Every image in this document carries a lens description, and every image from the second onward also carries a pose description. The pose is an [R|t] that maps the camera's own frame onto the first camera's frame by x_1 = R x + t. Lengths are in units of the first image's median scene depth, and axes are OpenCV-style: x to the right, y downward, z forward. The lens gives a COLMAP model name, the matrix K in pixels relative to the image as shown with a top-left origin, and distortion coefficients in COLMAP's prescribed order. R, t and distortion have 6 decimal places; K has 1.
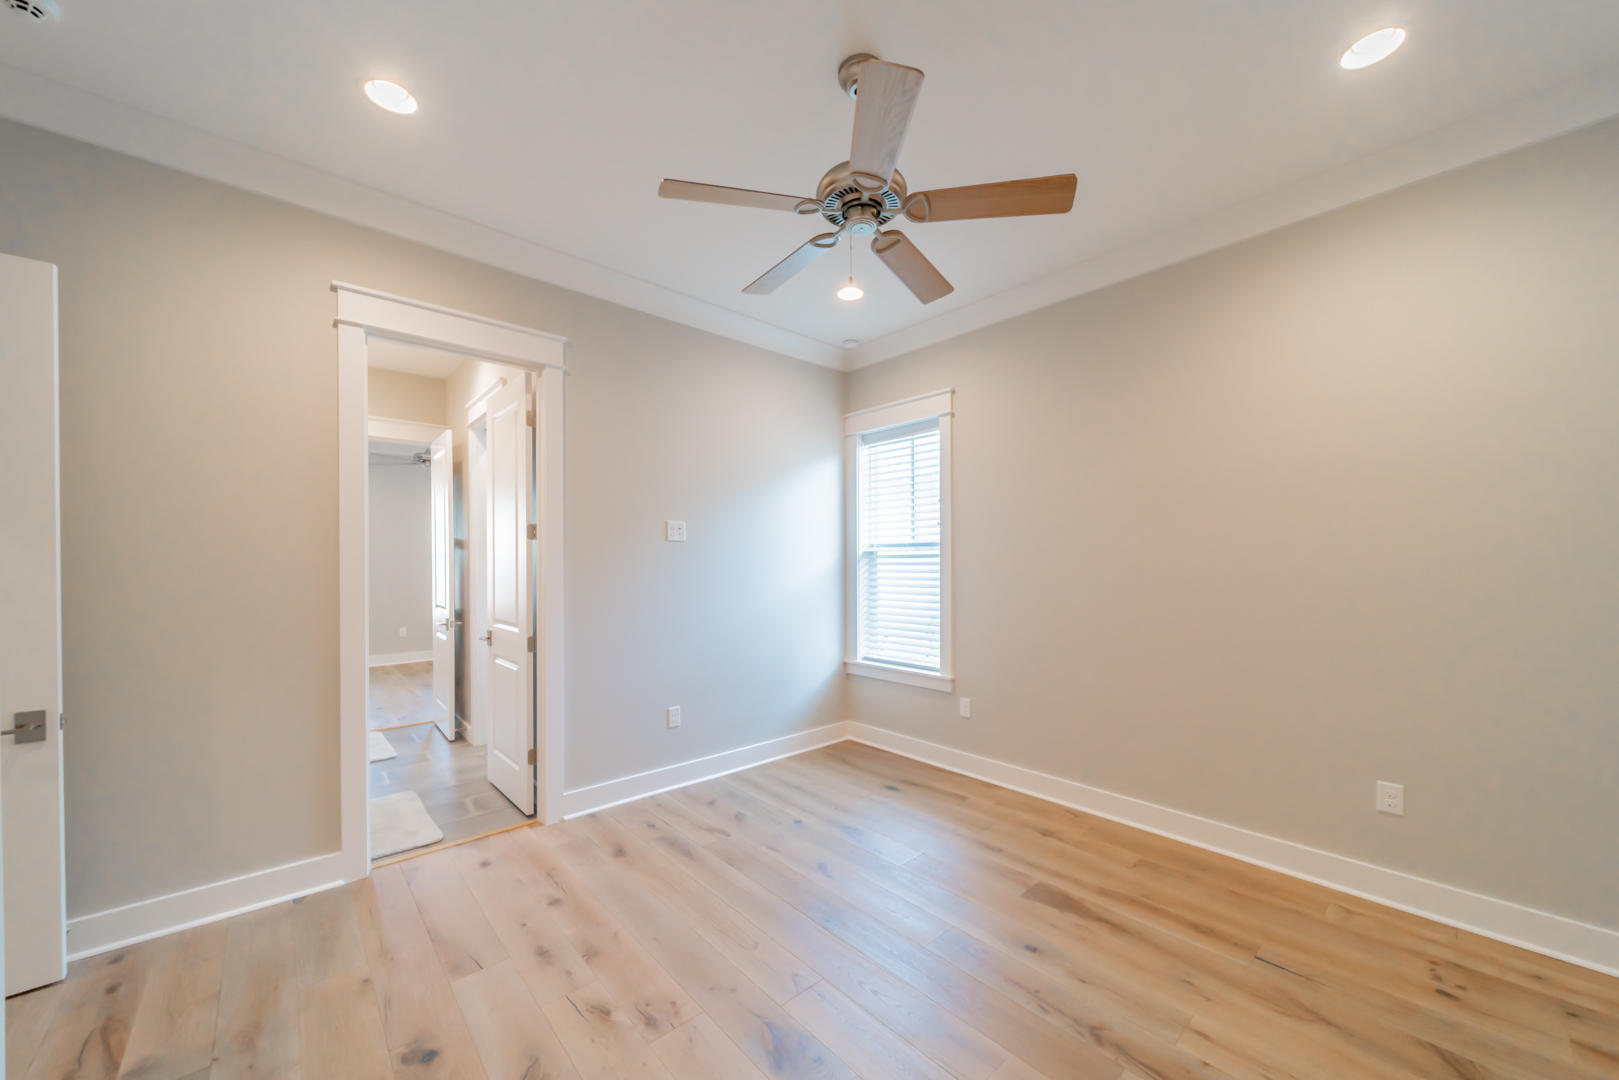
lens RADIAL K [[589.6, 0, 809.4], [0, 589.6, 573.1], [0, 0, 1]] dist [-0.002640, -0.000298]
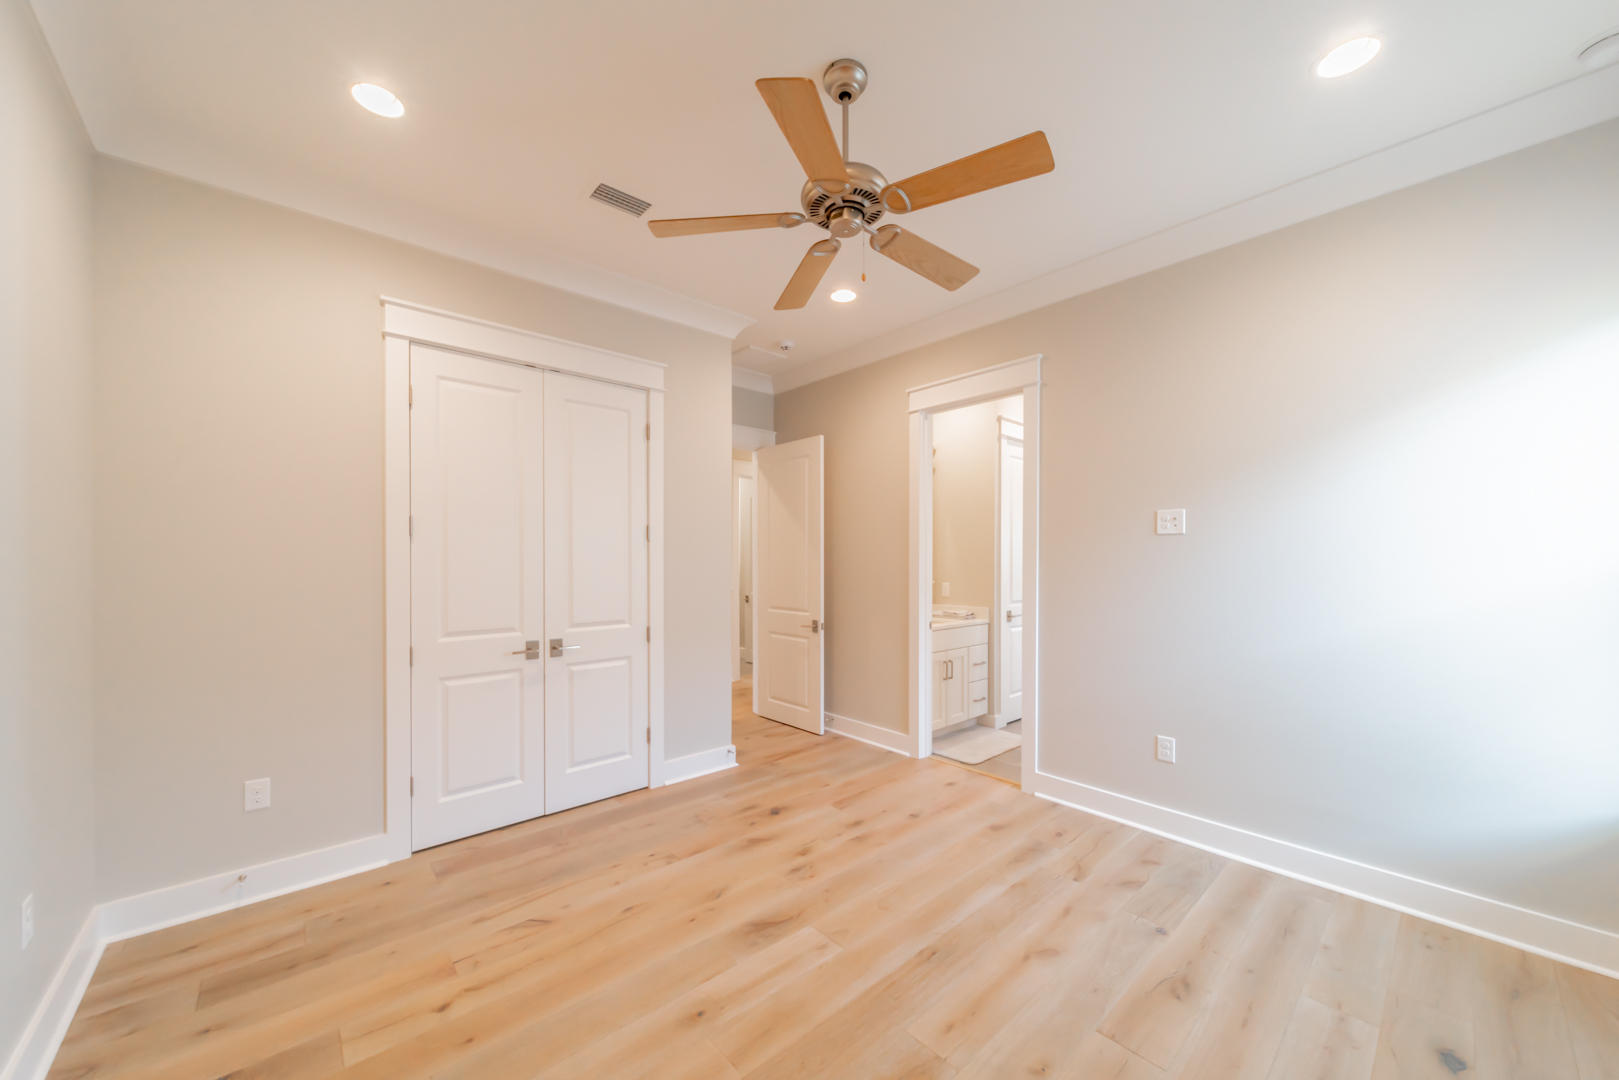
lens RADIAL K [[587.3, 0, 808.7], [0, 587.3, 569.8], [0, 0, 1]] dist [-0.000395, -0.000186]
pose [[-0.009820, 0.016474, -0.999816, 0.737809], [-0.020306, 0.999655, 0.016670, -0.010574], [0.999746, 0.020466, -0.009482, 0.637754]]
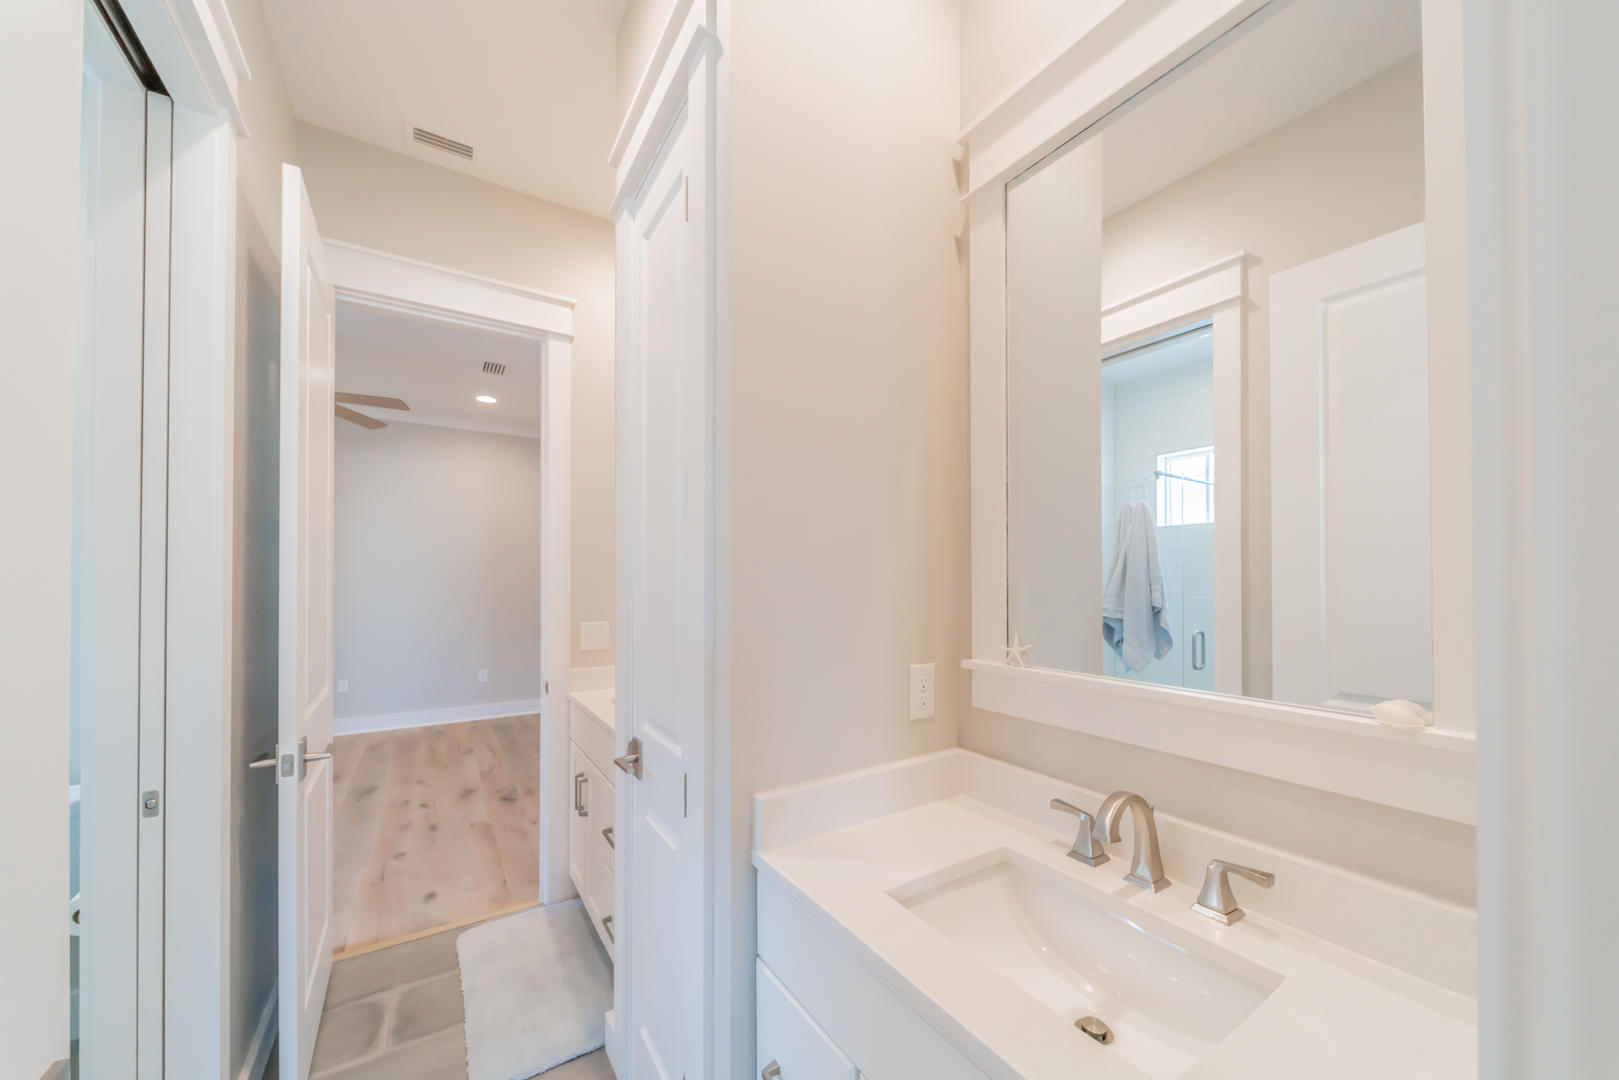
lens RADIAL K [[587.3, 0, 808.7], [0, 587.3, 569.8], [0, 0, 1]] dist [-0.000395, -0.000186]
pose [[-0.986295, 0.001417, 0.164983, -1.233691], [0.002692, 0.999968, 0.007501, -0.037185], [-0.164967, 0.007842, -0.986268, 1.721303]]
